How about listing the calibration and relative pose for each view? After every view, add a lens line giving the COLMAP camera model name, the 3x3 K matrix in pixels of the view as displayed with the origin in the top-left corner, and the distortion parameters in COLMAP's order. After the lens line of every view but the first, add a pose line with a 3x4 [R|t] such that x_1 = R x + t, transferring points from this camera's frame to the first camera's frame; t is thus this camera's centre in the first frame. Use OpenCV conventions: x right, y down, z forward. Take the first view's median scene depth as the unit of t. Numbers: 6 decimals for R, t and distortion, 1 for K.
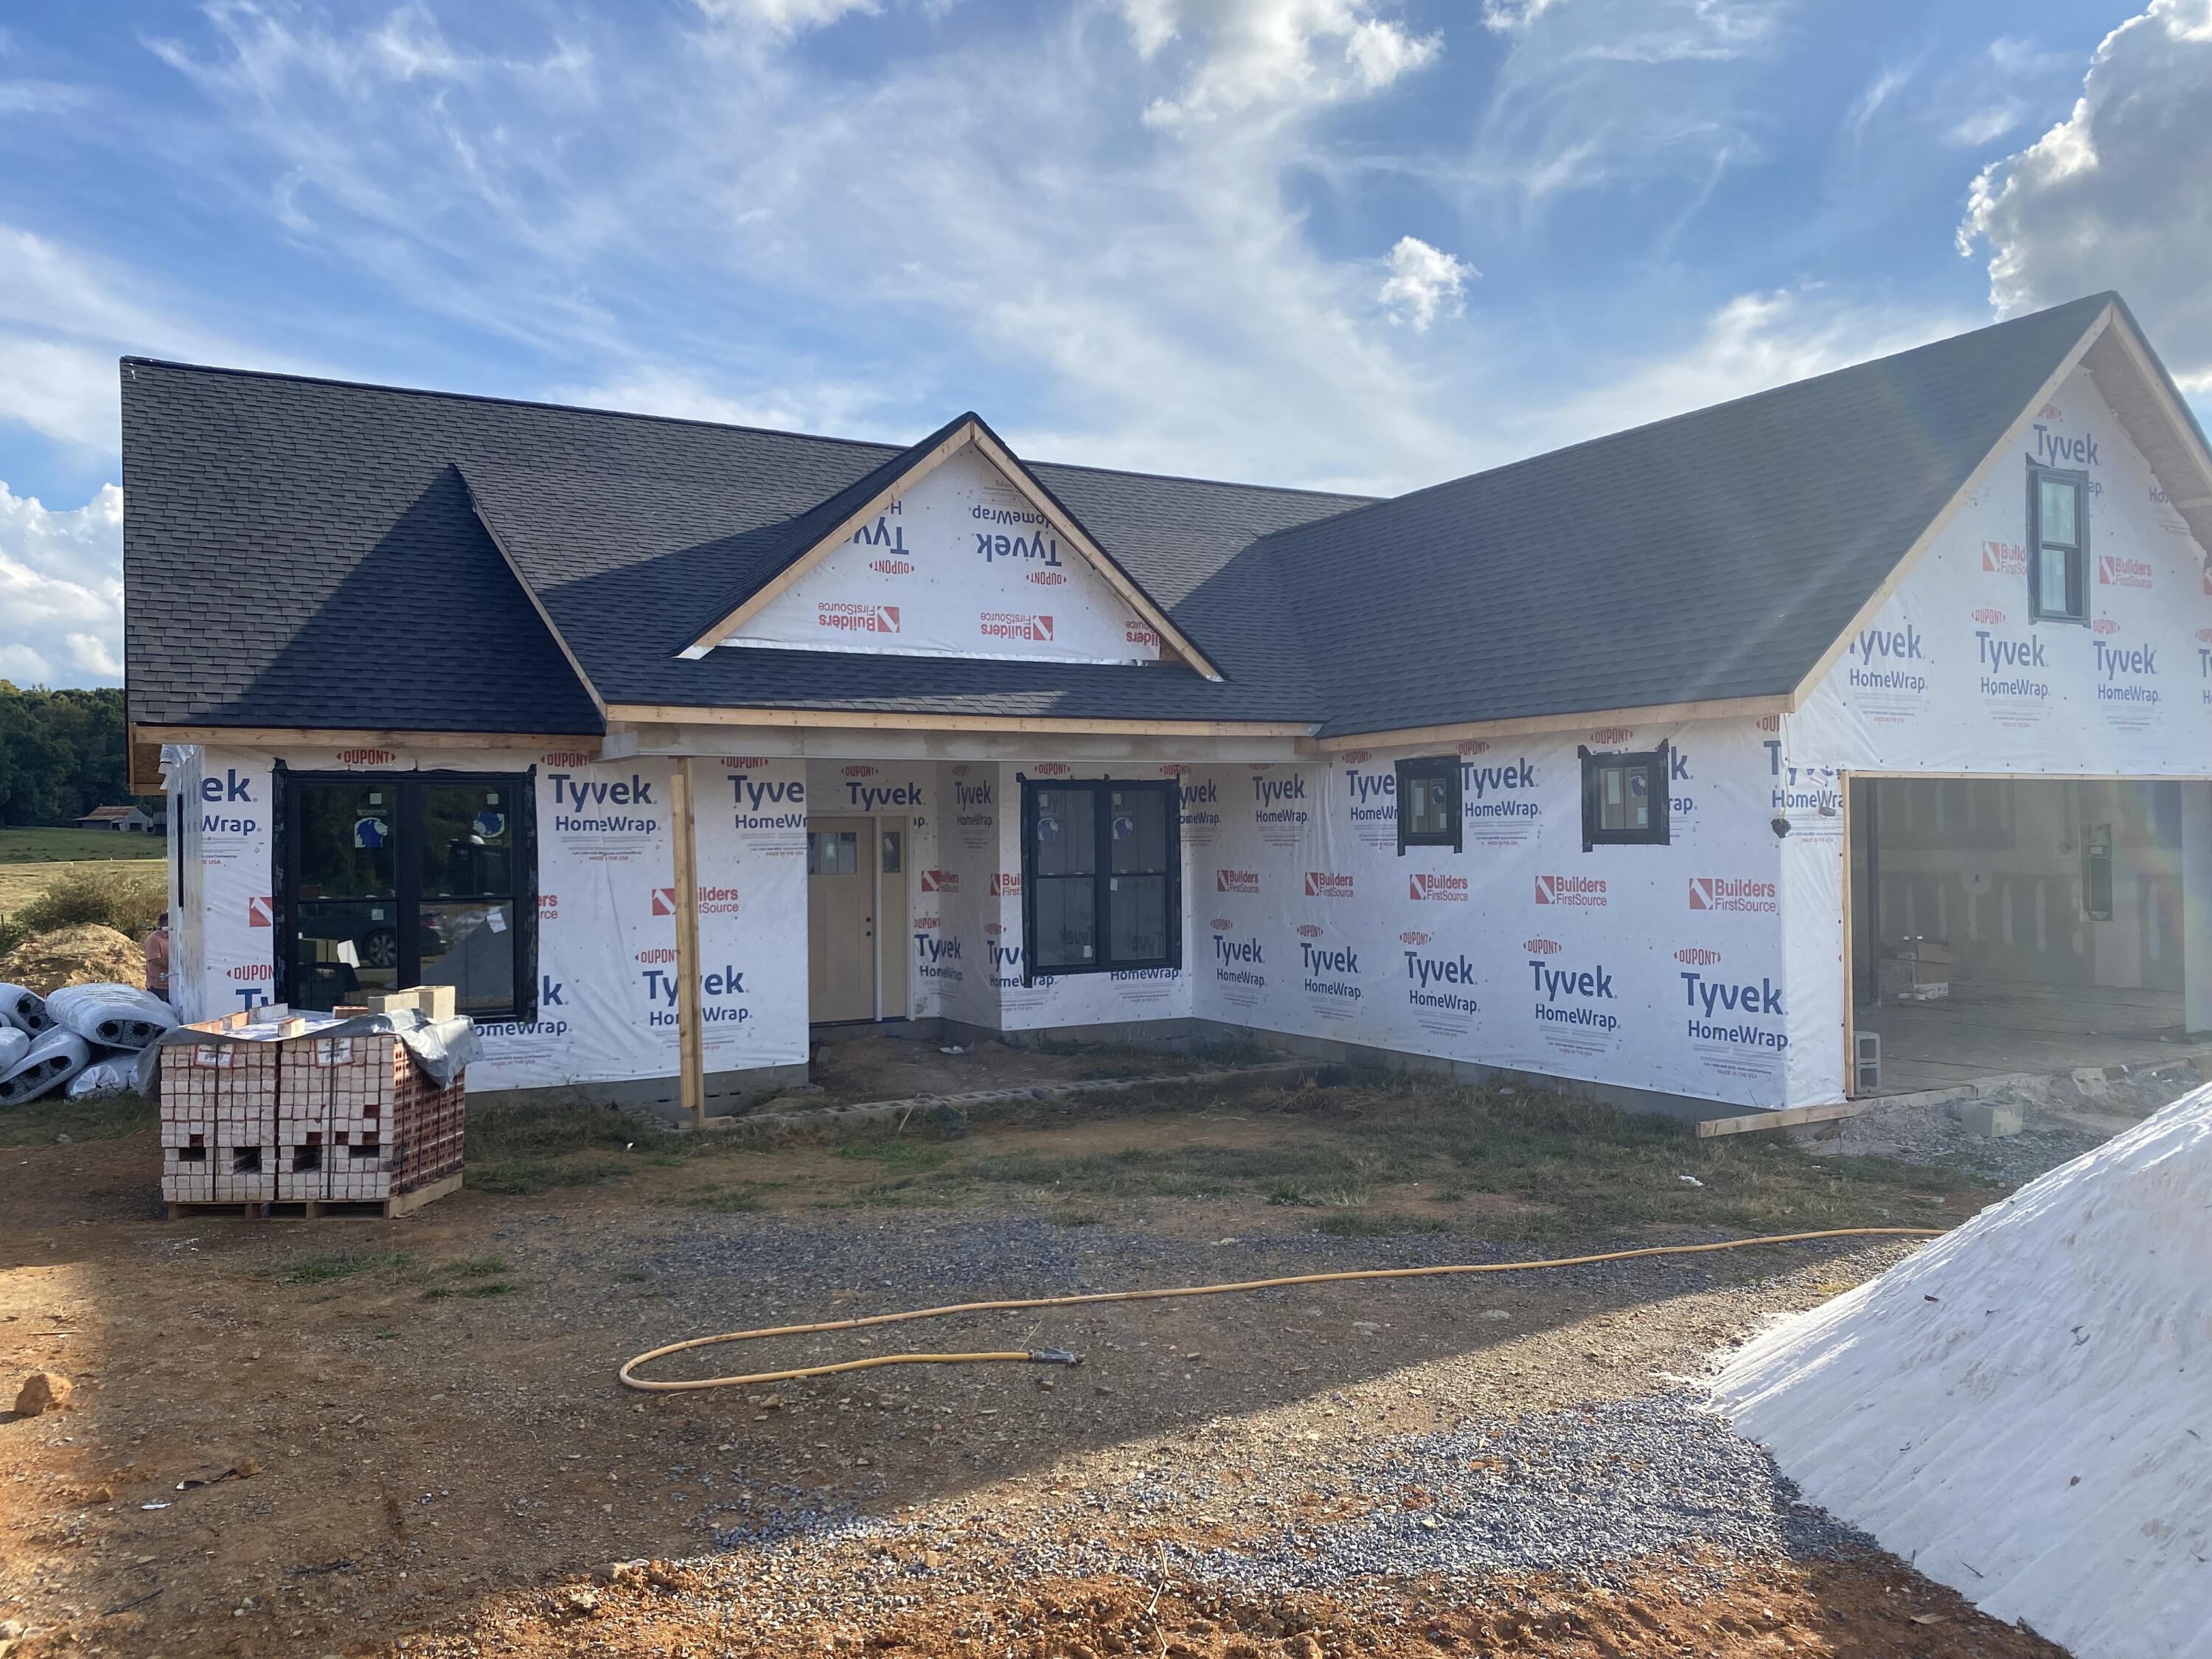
lens RADIAL K [[1700.8, 0, 1106.0], [0, 1700.8, 829.5], [0, 0, 1]] dist [0.110197, -0.132814]
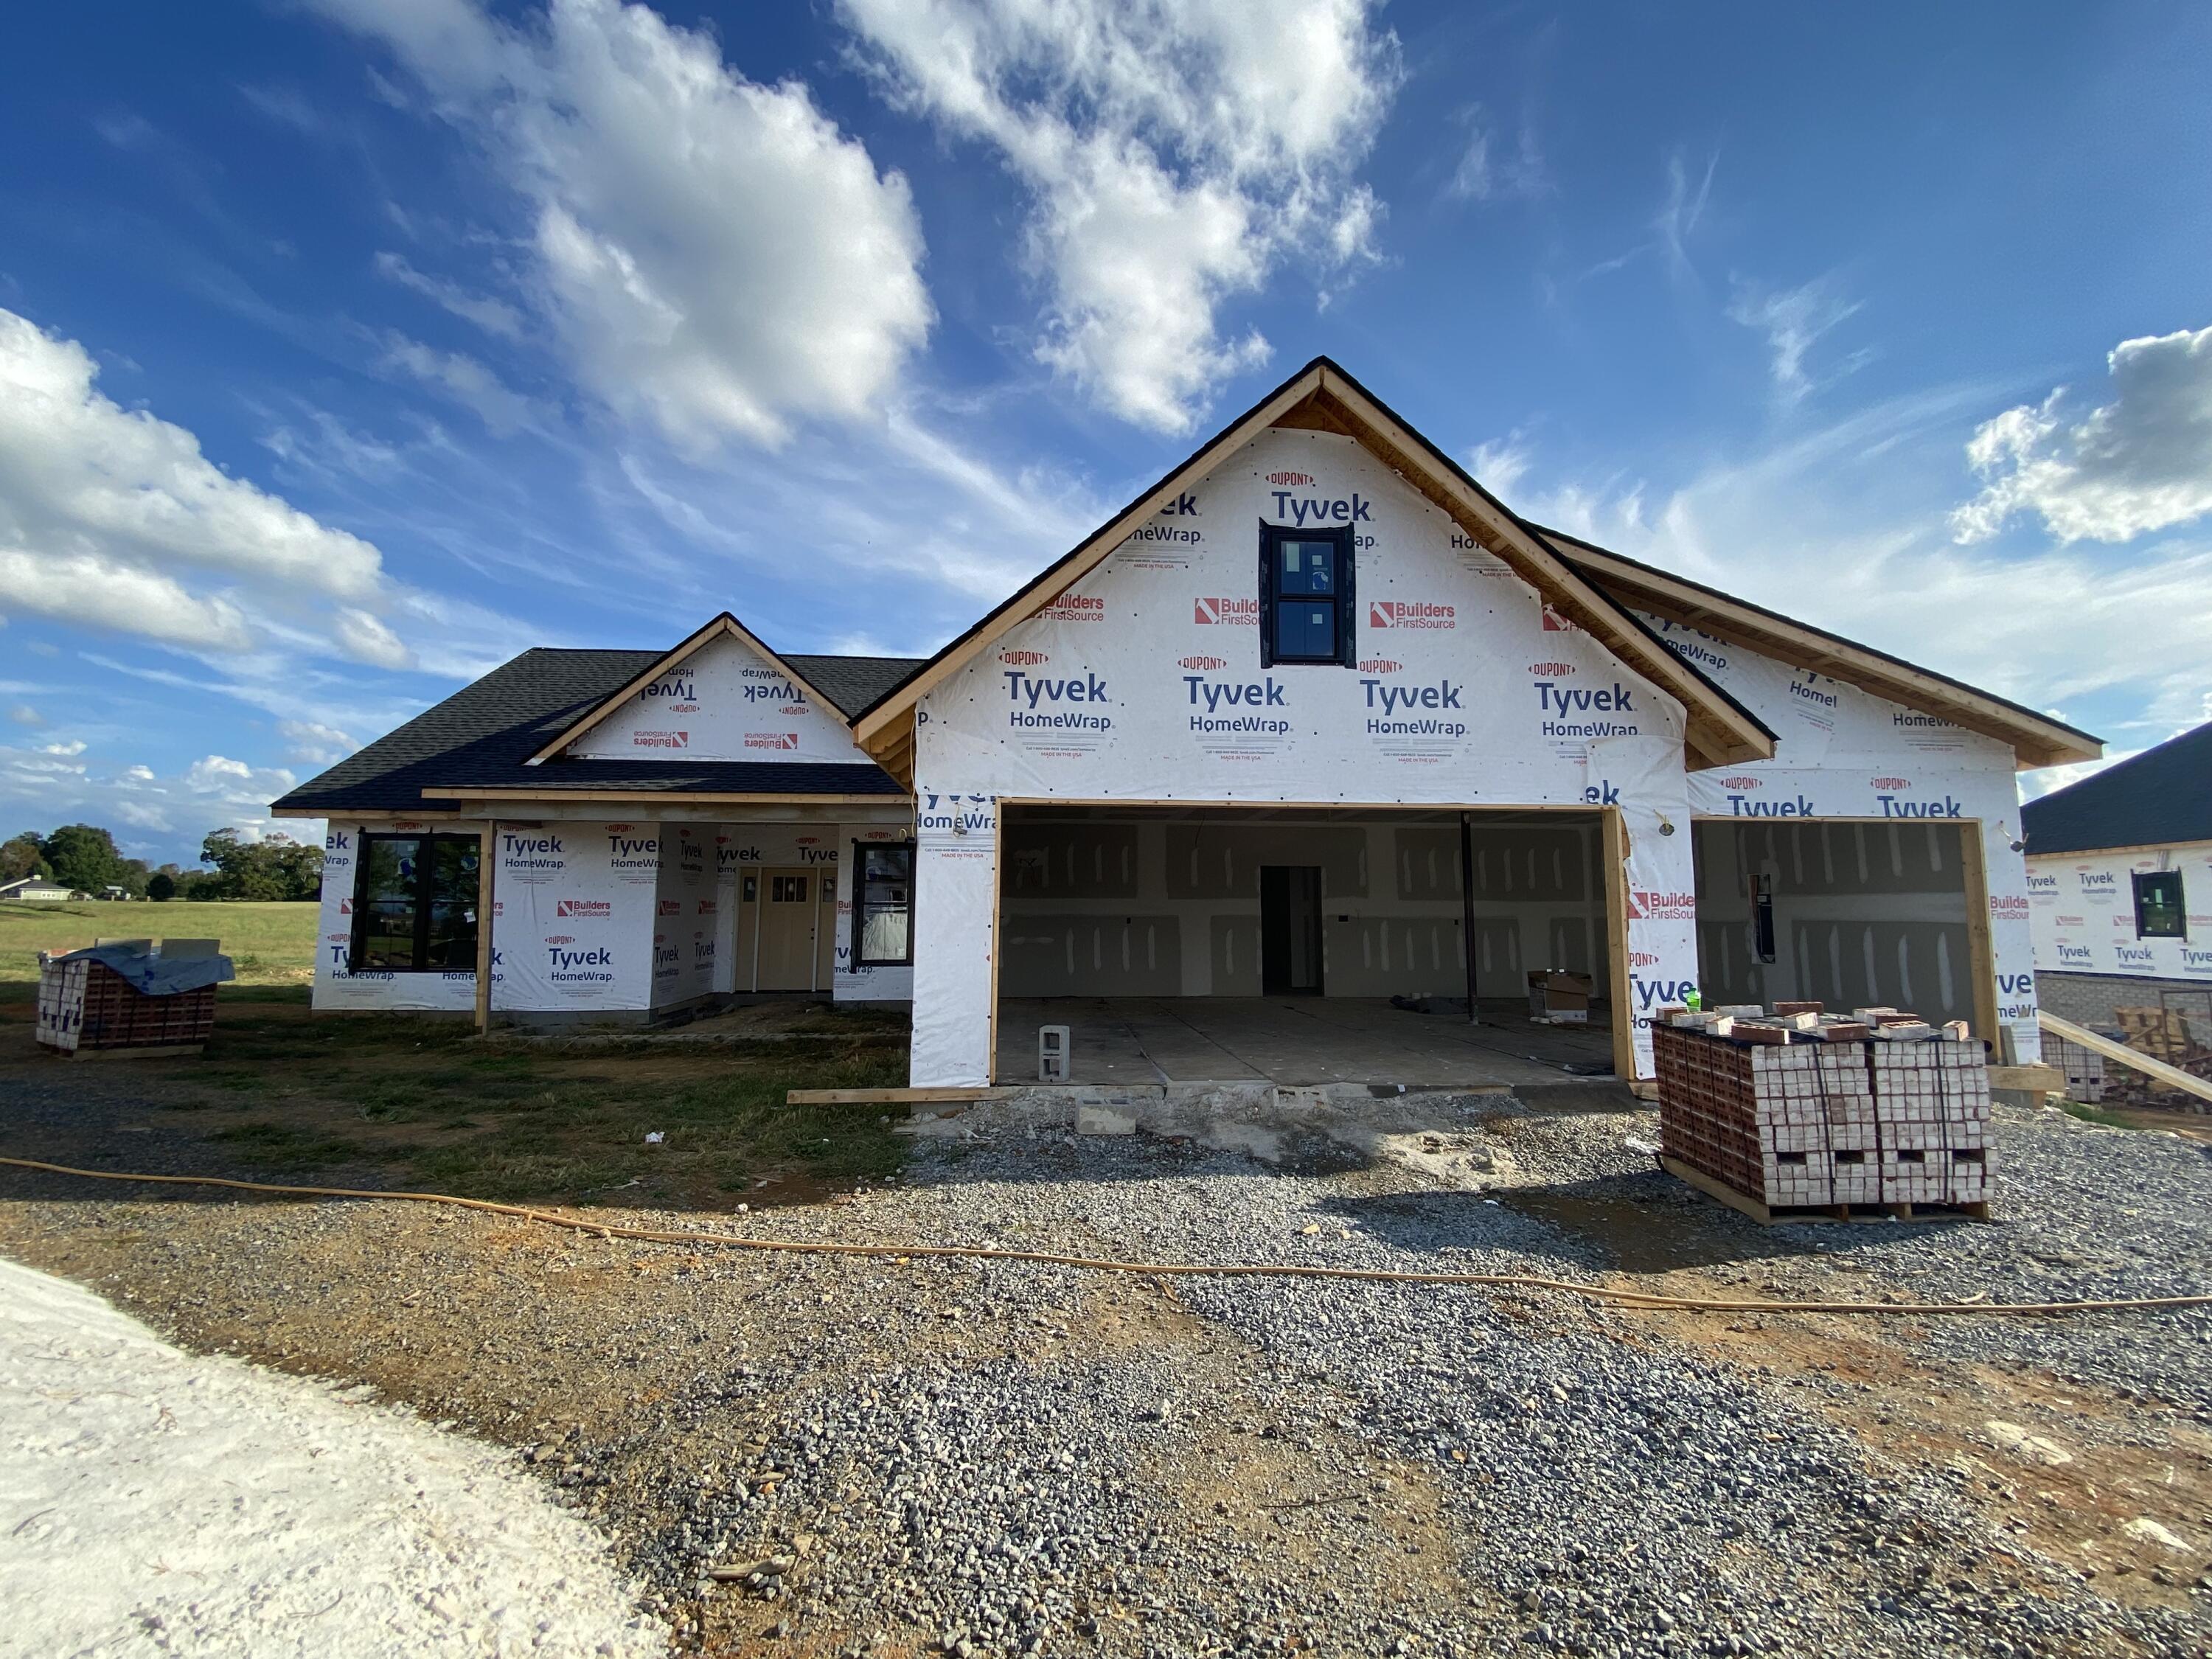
lens RADIAL K [[900.6, 0, 1113.2], [0, 900.6, 835.3], [0, 0, 1]] dist [0.064592, -0.049801]
pose [[0.892442, -0.022102, -0.450621, 0.665462], [-0.014692, 0.996846, -0.077990, 0.032845], [0.450923, 0.076222, 0.889302, 0.427318]]
